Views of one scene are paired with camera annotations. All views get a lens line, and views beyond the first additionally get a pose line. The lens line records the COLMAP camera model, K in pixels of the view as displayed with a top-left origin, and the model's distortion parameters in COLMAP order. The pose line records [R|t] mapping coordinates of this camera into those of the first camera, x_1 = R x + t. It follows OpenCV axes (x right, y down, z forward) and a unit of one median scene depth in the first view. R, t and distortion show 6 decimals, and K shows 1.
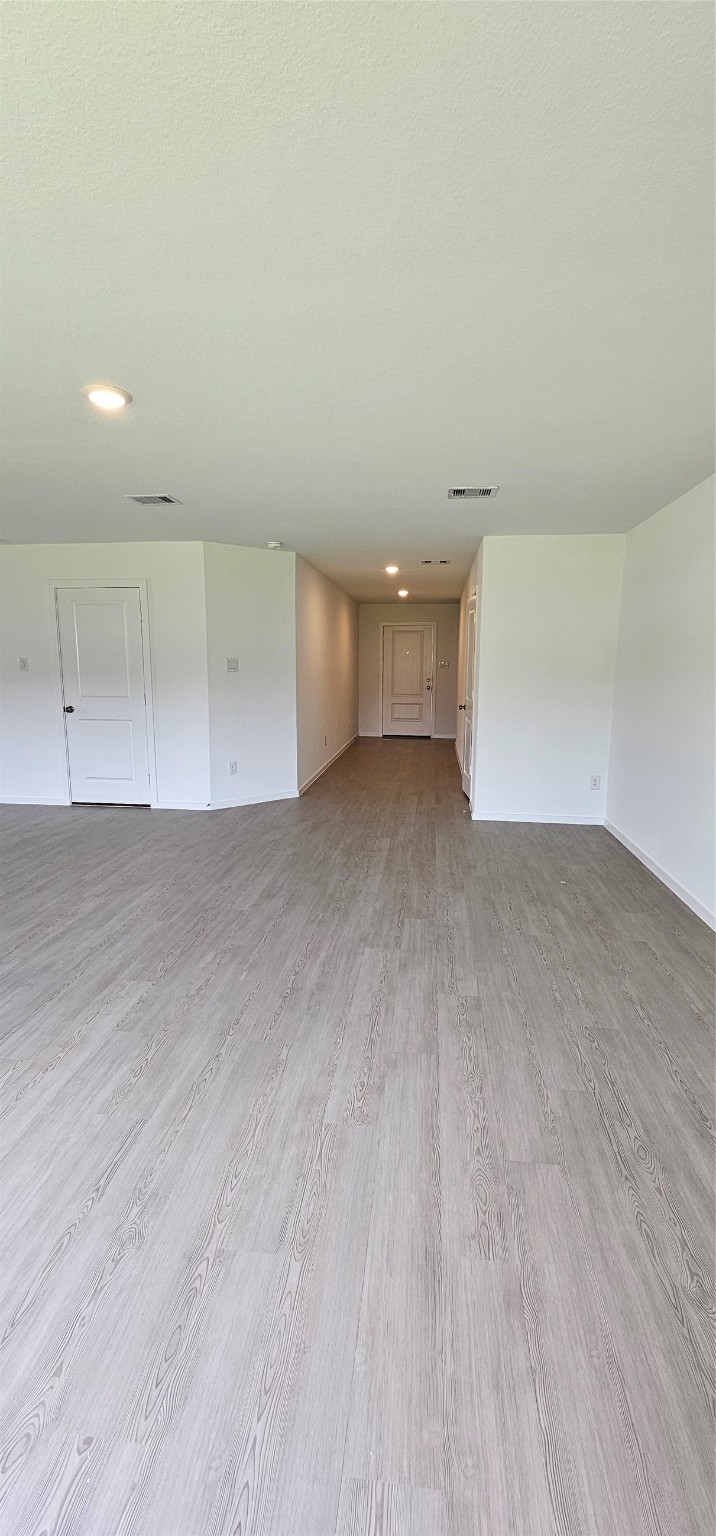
lens RADIAL K [[625.1, 0, 355.5], [0, 625.1, 770.9], [0, 0, 1]] dist [-0.001721, -0.000385]
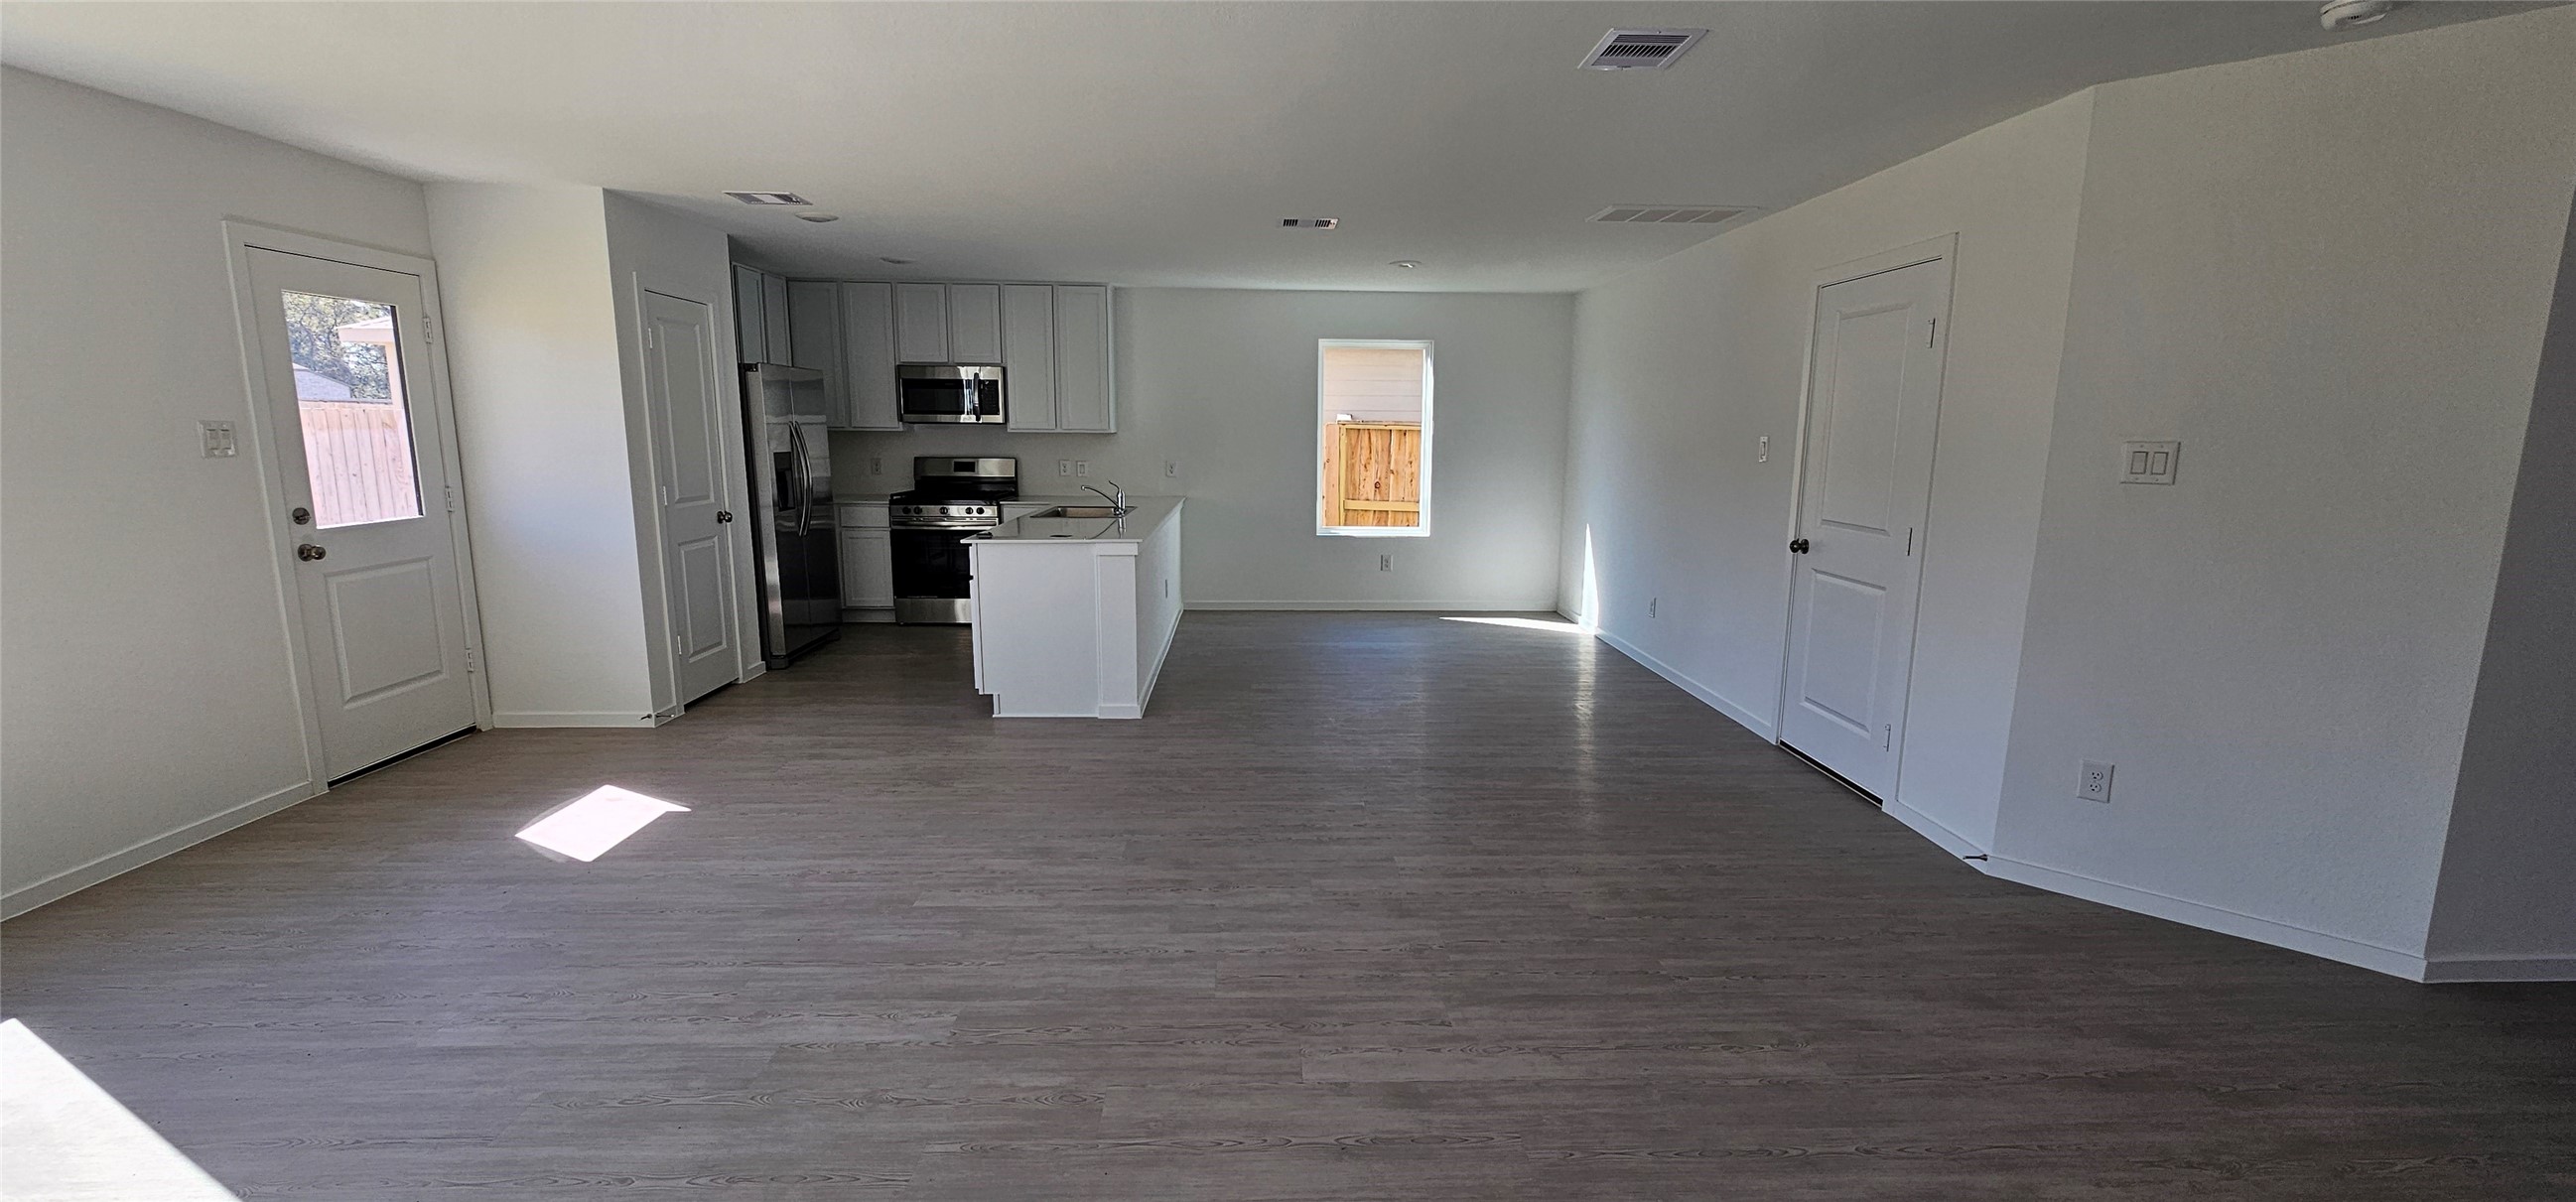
lens RADIAL K [[1048.3, 0, 1293.9], [0, 1048.3, 605.5], [0, 0, 1]] dist [-0.001721, -0.000385]
pose [[0.161289, 0.164322, -0.973131, 0.431879], [-0.178814, 0.974587, 0.134930, -0.160923], [0.970573, 0.152246, 0.186573, 0.855621]]
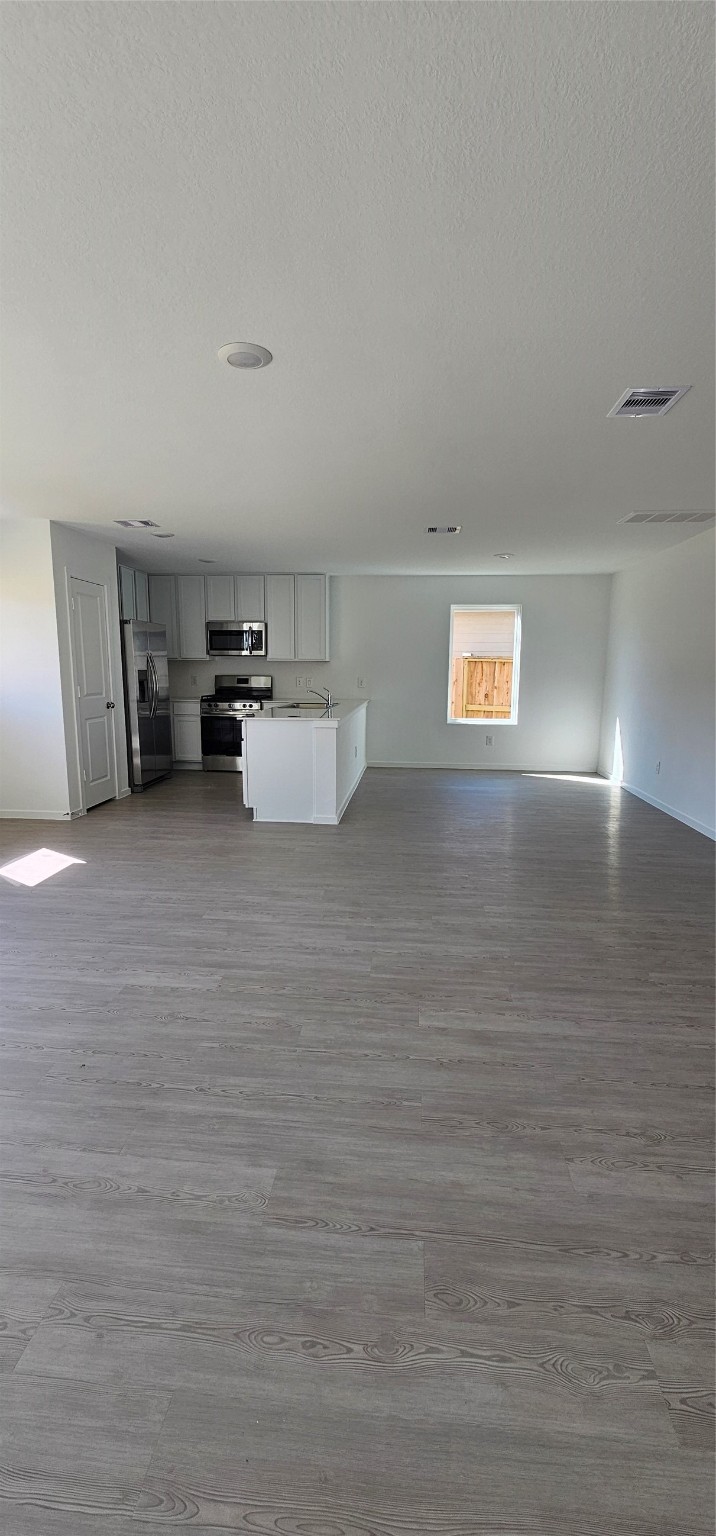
lens RADIAL K [[625.1, 0, 356.1], [0, 625.1, 772.3], [0, 0, 1]] dist [-0.001721, -0.000385]
pose [[0.030190, 0.163560, -0.986071, 0.442726], [-0.180270, 0.971235, 0.155580, -0.128947], [0.983154, 0.173062, 0.058807, 0.880707]]
